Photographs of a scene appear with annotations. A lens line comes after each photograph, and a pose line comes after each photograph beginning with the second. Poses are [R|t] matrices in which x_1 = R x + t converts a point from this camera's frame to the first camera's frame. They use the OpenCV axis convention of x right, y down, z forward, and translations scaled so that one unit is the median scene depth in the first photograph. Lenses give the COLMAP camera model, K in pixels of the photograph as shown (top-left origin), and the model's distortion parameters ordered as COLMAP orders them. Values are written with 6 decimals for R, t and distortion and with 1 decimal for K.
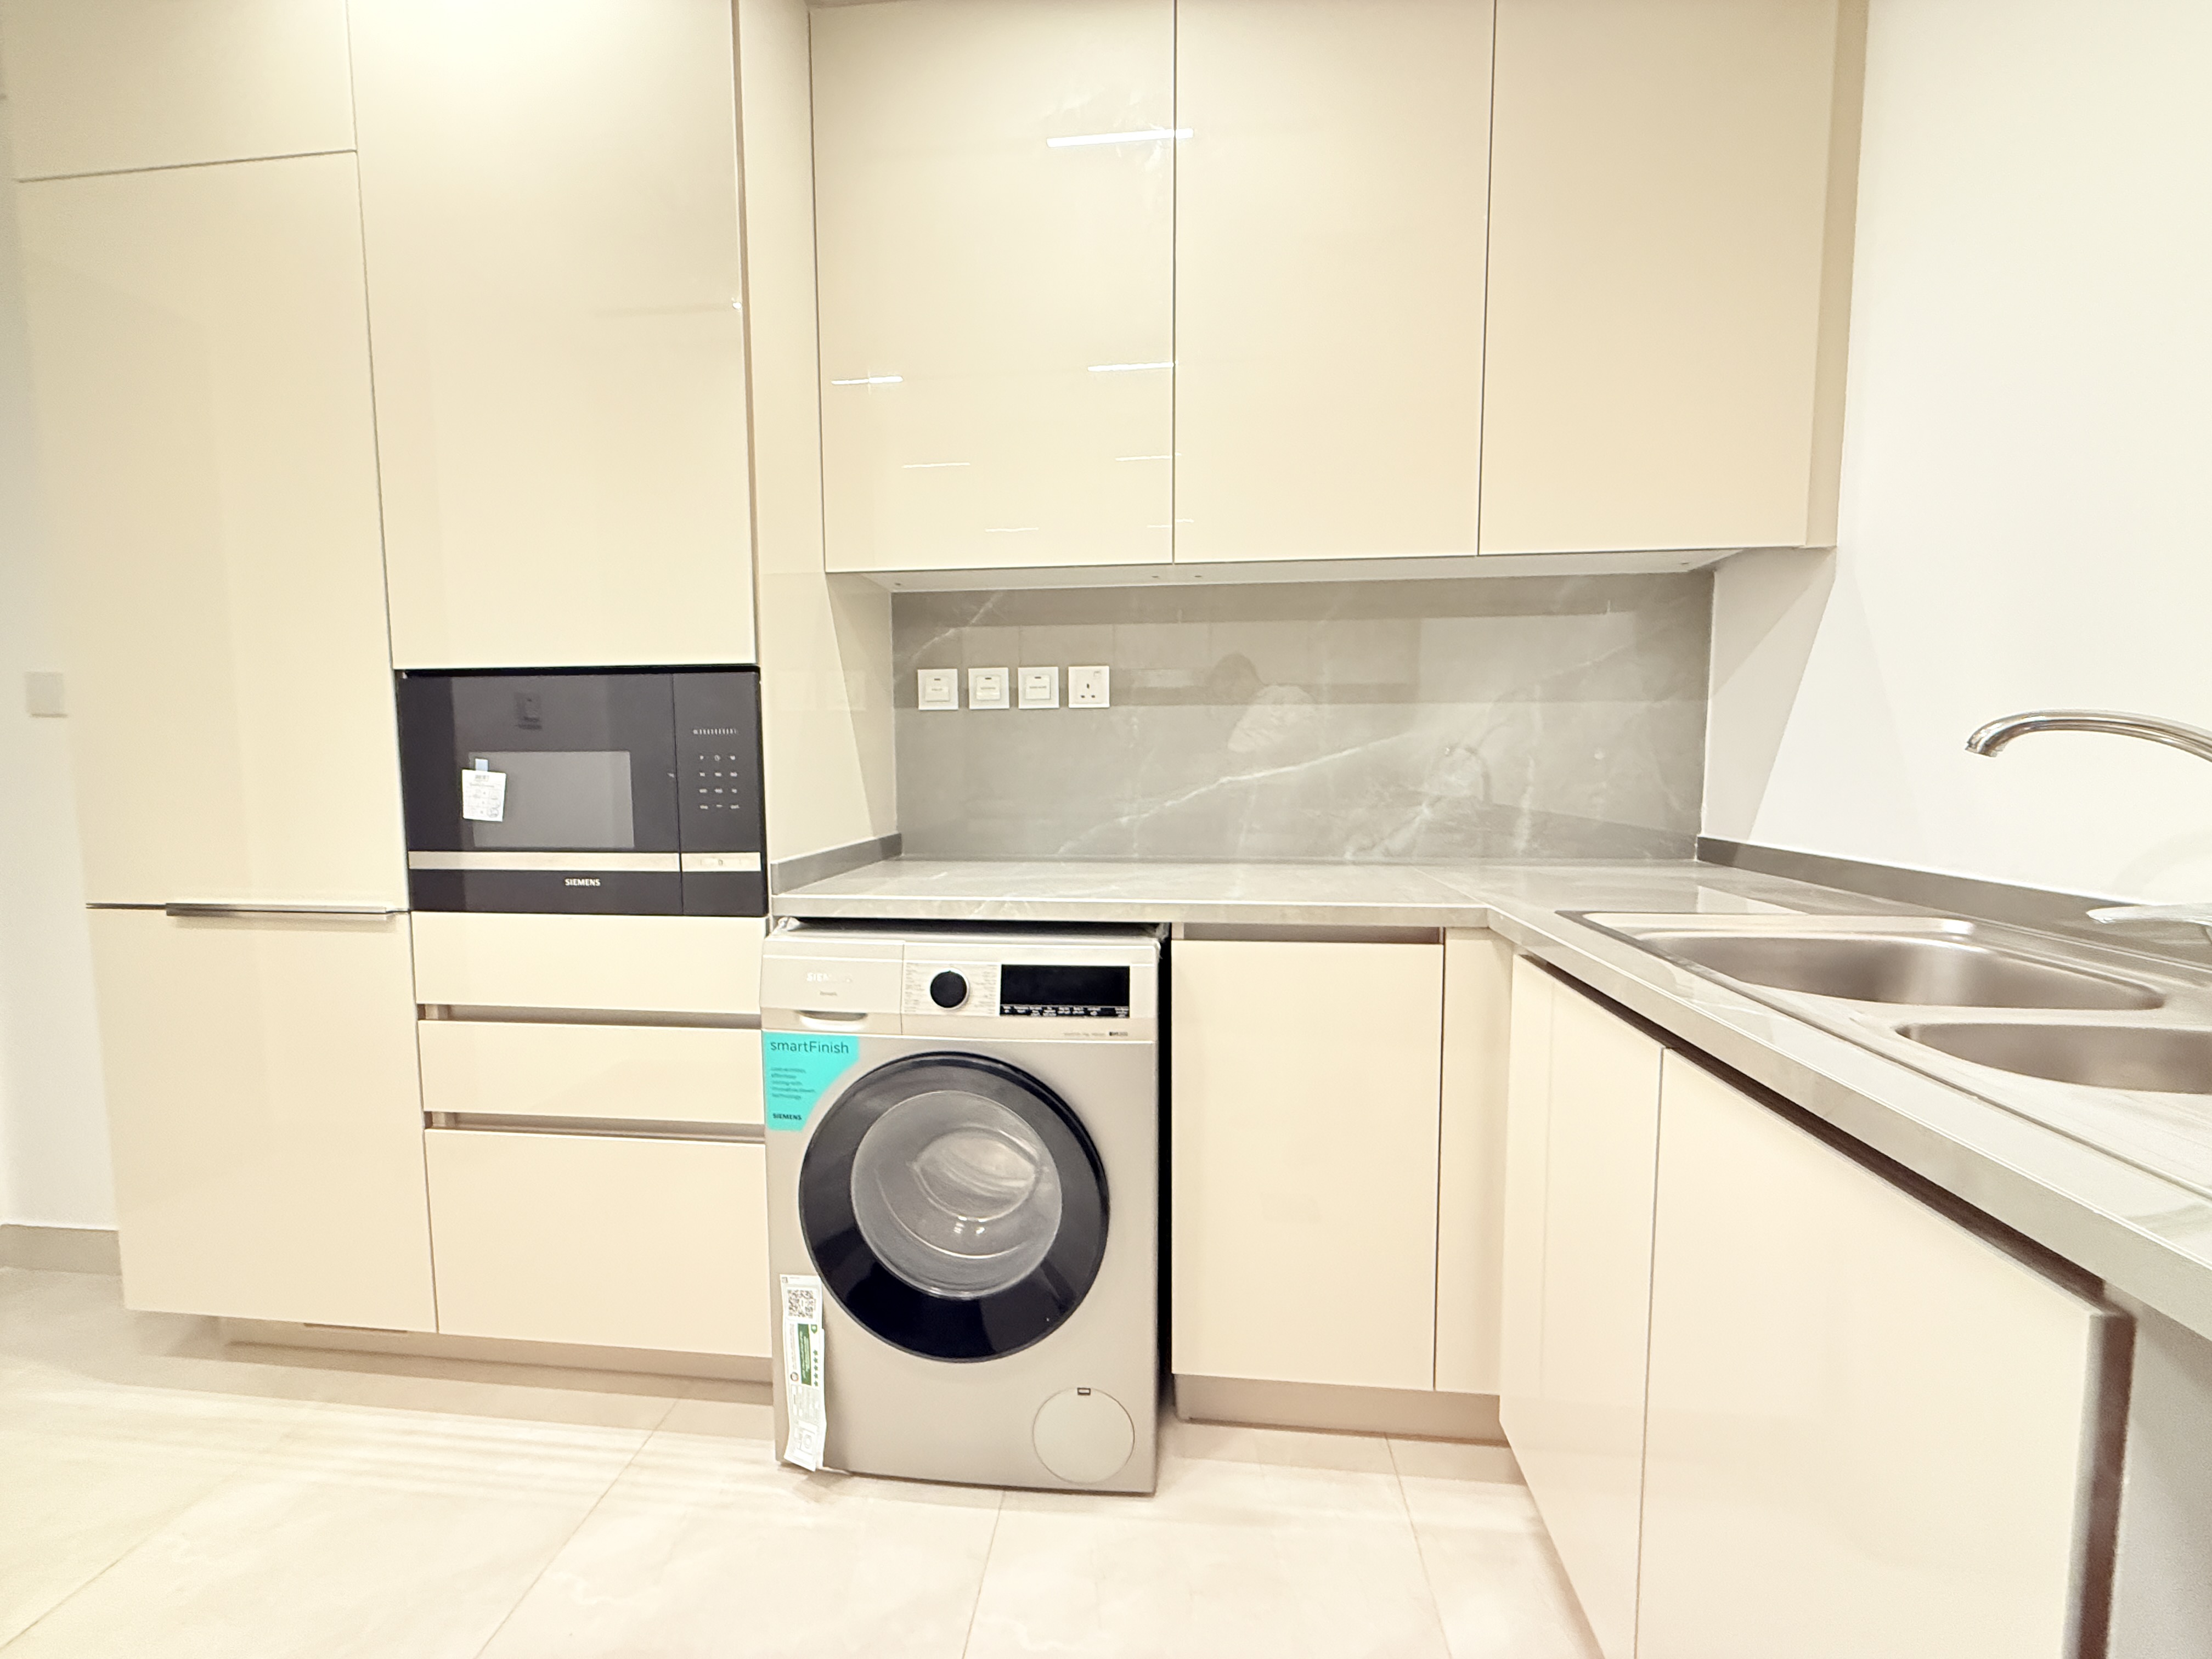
lens RADIAL K [[885.4, 0, 1106.0], [0, 885.4, 829.5], [0, 0, 1]] dist [0.000328, 0.000021]
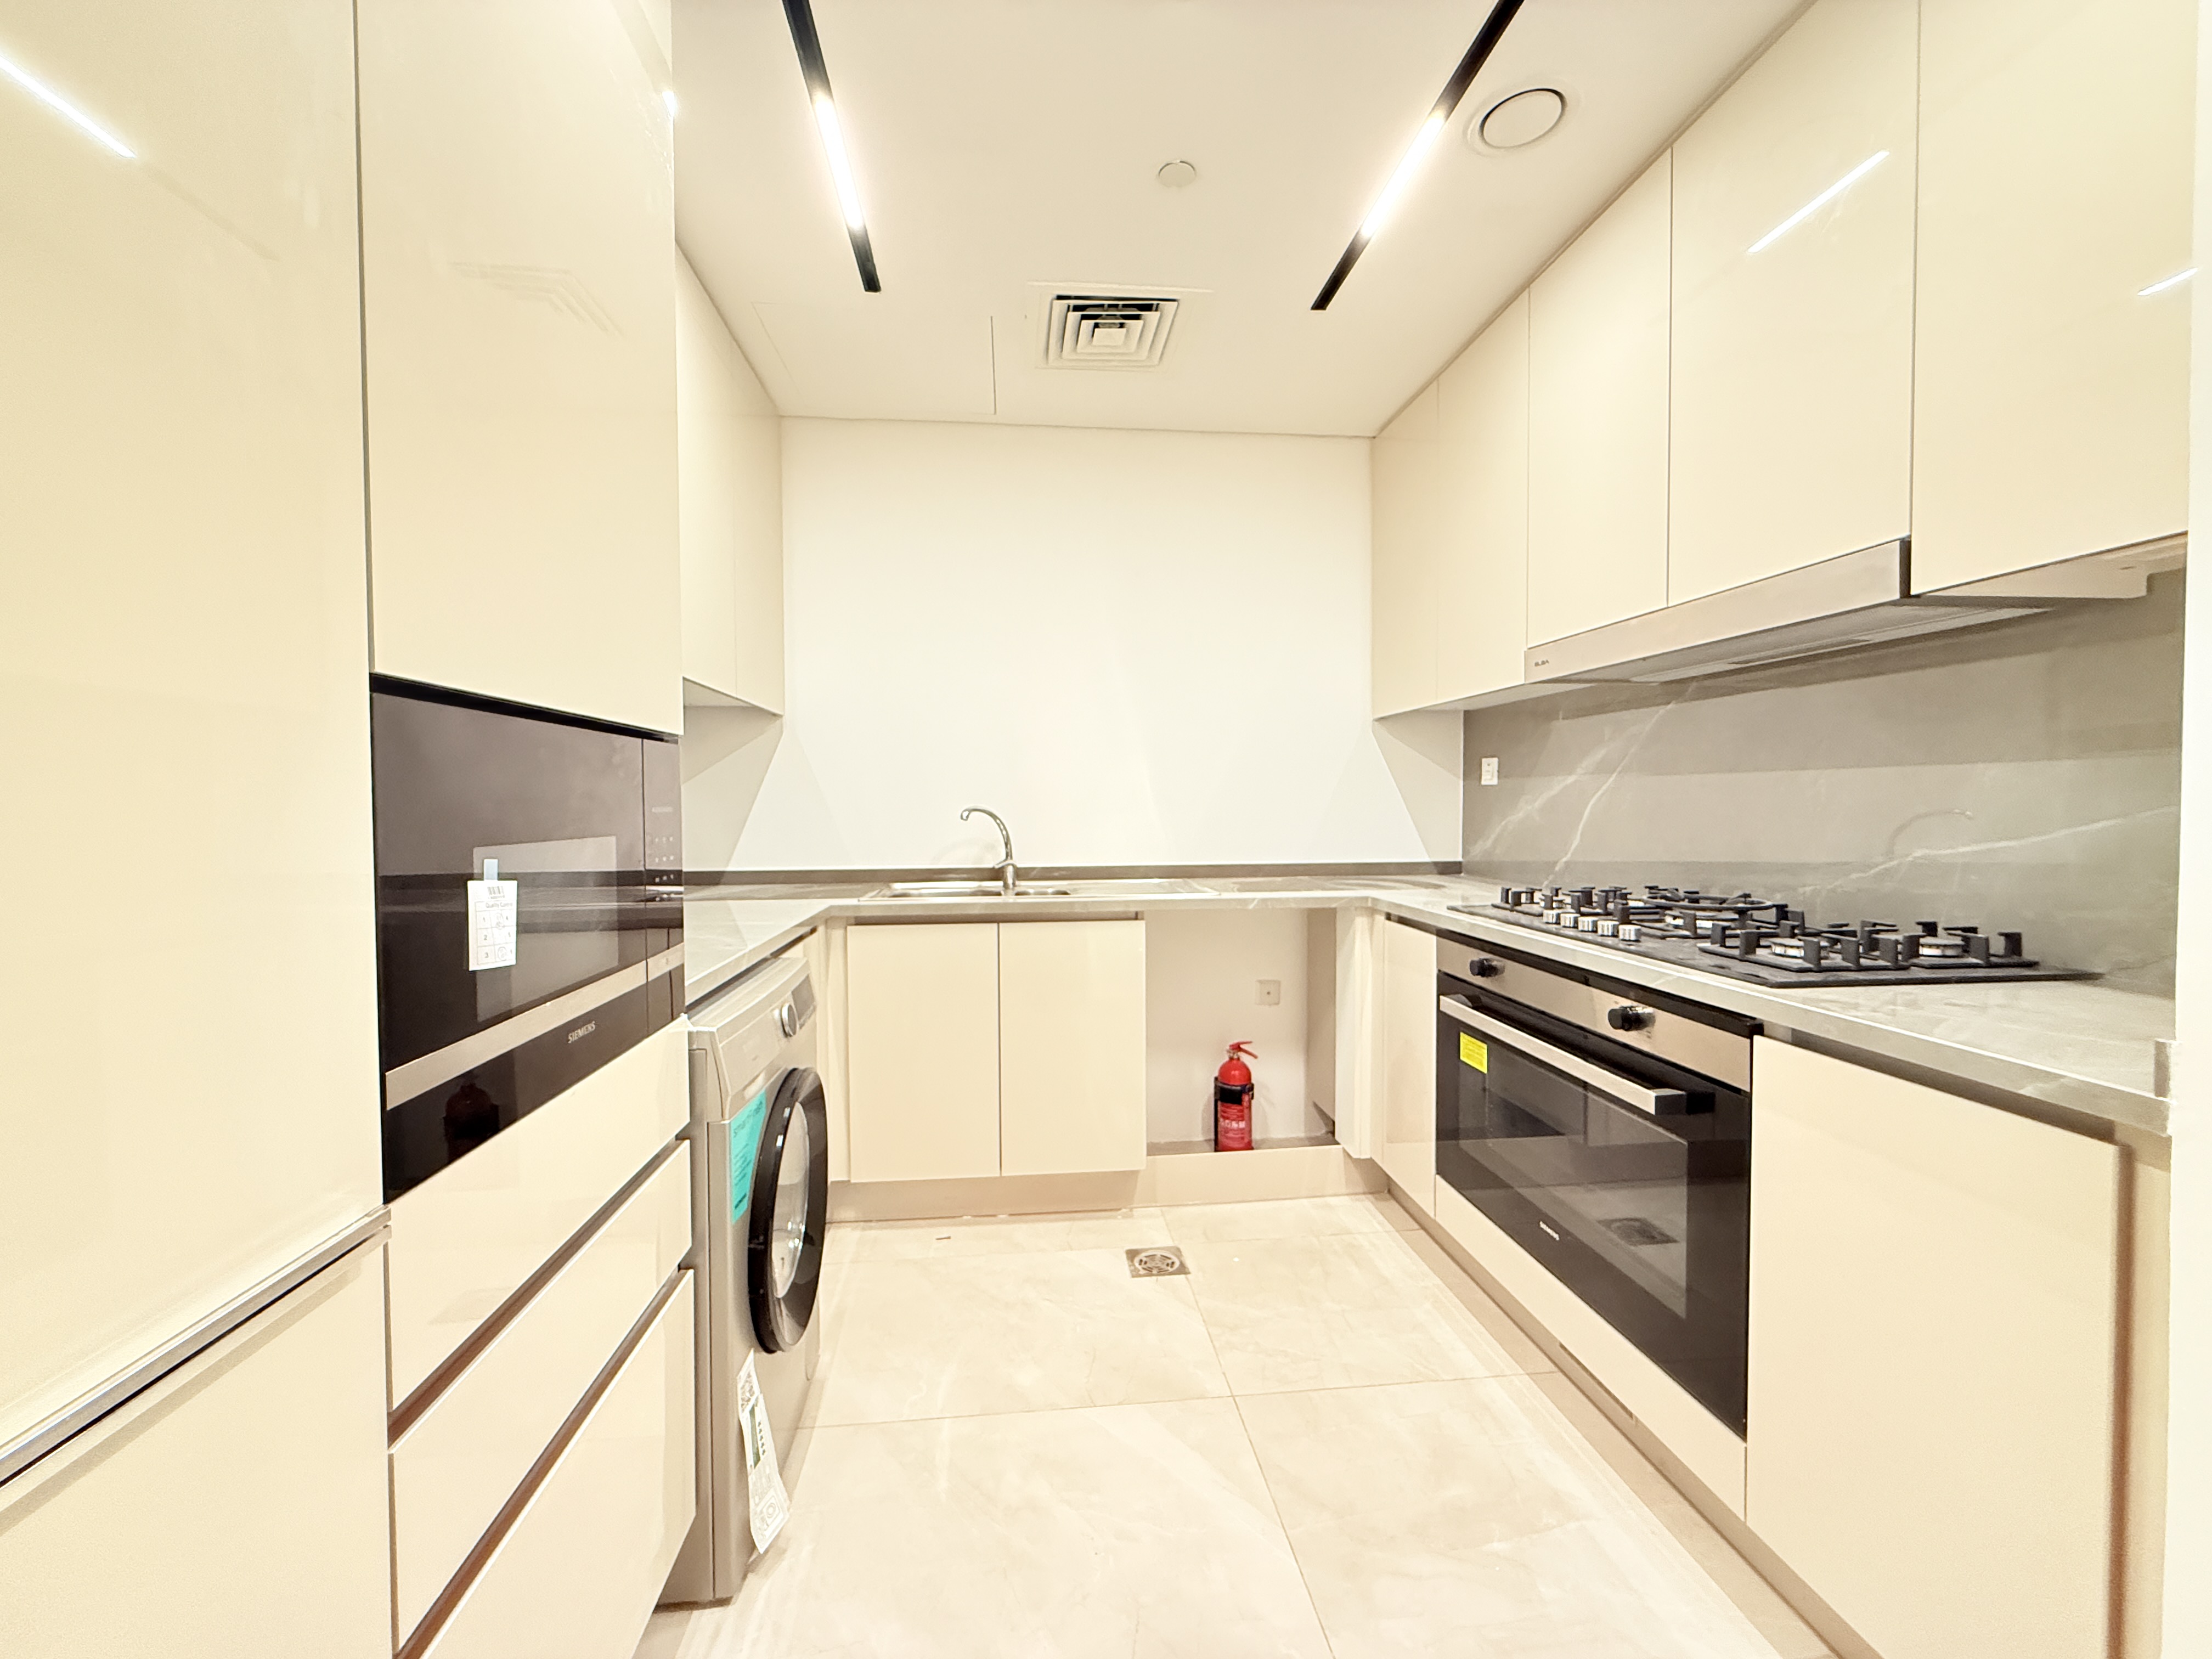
lens RADIAL K [[885.4, 0, 1106.0], [0, 885.4, 829.5], [0, 0, 1]] dist [0.000328, 0.000021]
pose [[-0.213354, -0.022063, 0.976726, -1.327211], [0.079754, 0.996015, 0.039920, -0.089252], [-0.973714, 0.086415, -0.210744, 0.734350]]
